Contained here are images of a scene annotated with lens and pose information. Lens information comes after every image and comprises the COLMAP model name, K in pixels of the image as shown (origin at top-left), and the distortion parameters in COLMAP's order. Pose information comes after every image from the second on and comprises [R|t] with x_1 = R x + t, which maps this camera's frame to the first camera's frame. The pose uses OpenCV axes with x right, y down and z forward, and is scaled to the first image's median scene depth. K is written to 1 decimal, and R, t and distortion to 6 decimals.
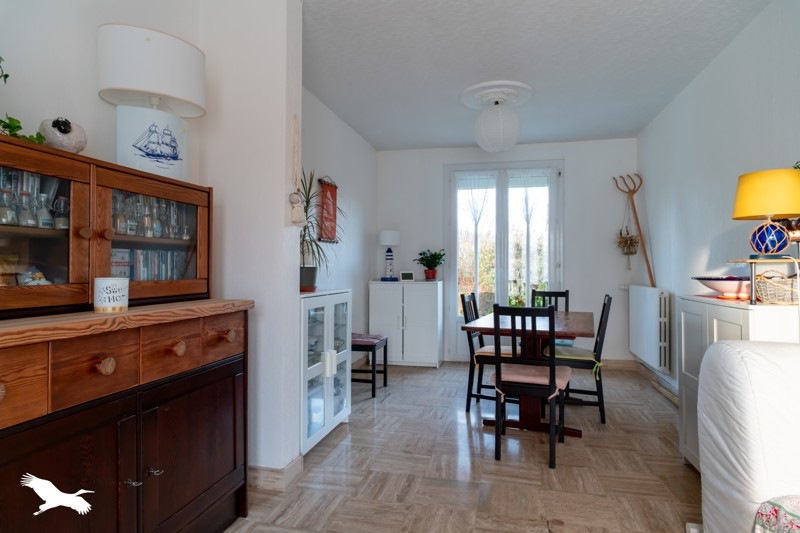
lens RADIAL K [[452.3, 0, 399.9], [0, 452.3, 262.0], [0, 0, 1]] dist [-0.000124, 0.000392]
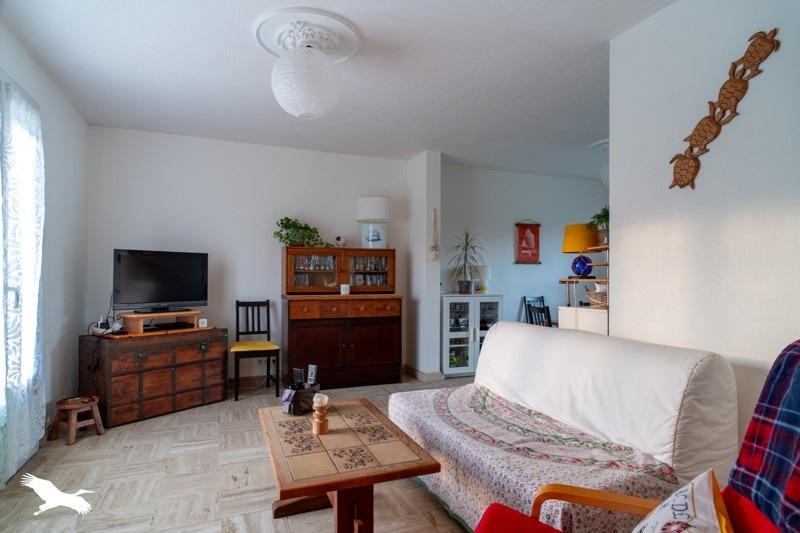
lens RADIAL K [[452.3, 0, 399.8], [0, 452.3, 271.4], [0, 0, 1]] dist [-0.000124, 0.000392]
pose [[0.574557, -0.010595, -0.818396, 1.779673], [0.007140, 0.999943, -0.007932, -0.023922], [0.818433, -0.001286, 0.574600, -0.432282]]
